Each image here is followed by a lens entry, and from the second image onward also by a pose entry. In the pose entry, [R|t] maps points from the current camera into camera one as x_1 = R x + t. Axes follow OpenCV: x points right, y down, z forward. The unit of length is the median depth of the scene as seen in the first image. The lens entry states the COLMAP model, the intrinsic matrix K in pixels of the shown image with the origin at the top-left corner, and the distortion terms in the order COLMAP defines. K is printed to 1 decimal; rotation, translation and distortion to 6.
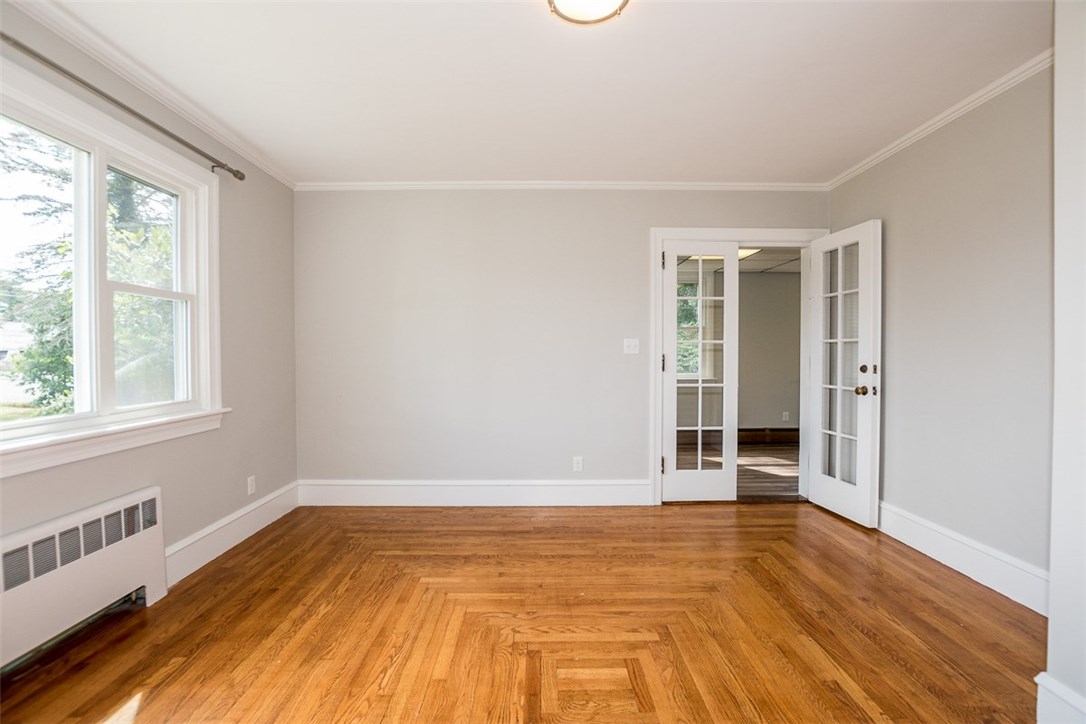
lens RADIAL K [[480.9, 0, 543.7], [0, 480.9, 362.9], [0, 0, 1]] dist [-0.025182, -0.000053]
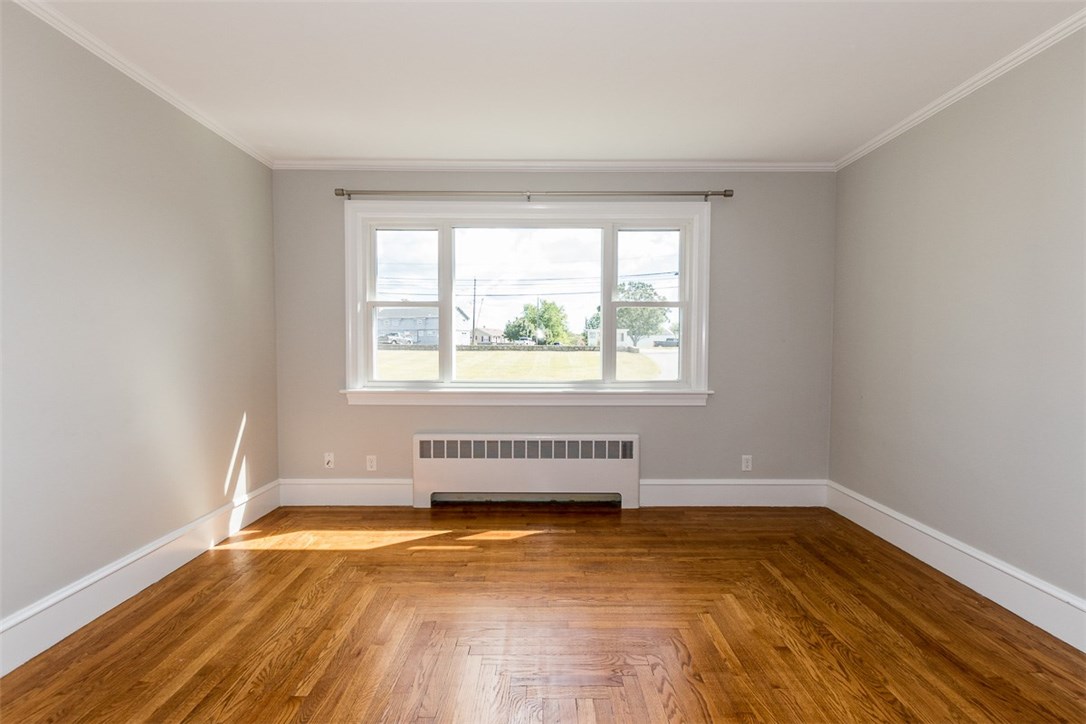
lens RADIAL K [[487.9, 0, 543.0], [0, 487.9, 362.0], [0, 0, 1]] dist [0.002479, -0.000598]
pose [[-0.006929, 0.039192, -0.999208, 0.601680], [-0.019463, 0.999037, 0.039320, -0.020703], [0.999787, 0.019720, -0.006160, 0.579810]]
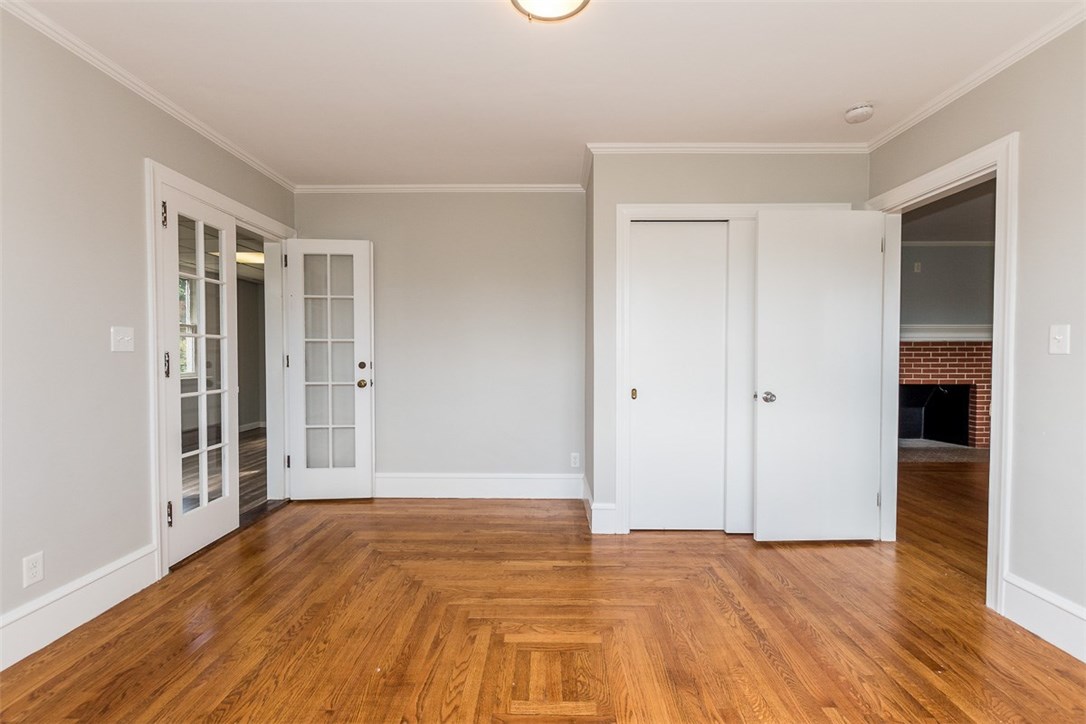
lens RADIAL K [[467.3, 0, 542.1], [0, 467.3, 364.4], [0, 0, 1]] dist [0.002217, -0.000179]
pose [[0.022145, -0.023632, 0.999475, -0.545653], [0.015589, 0.999607, 0.023290, -0.010902], [-0.999633, 0.015065, 0.022505, 0.609467]]
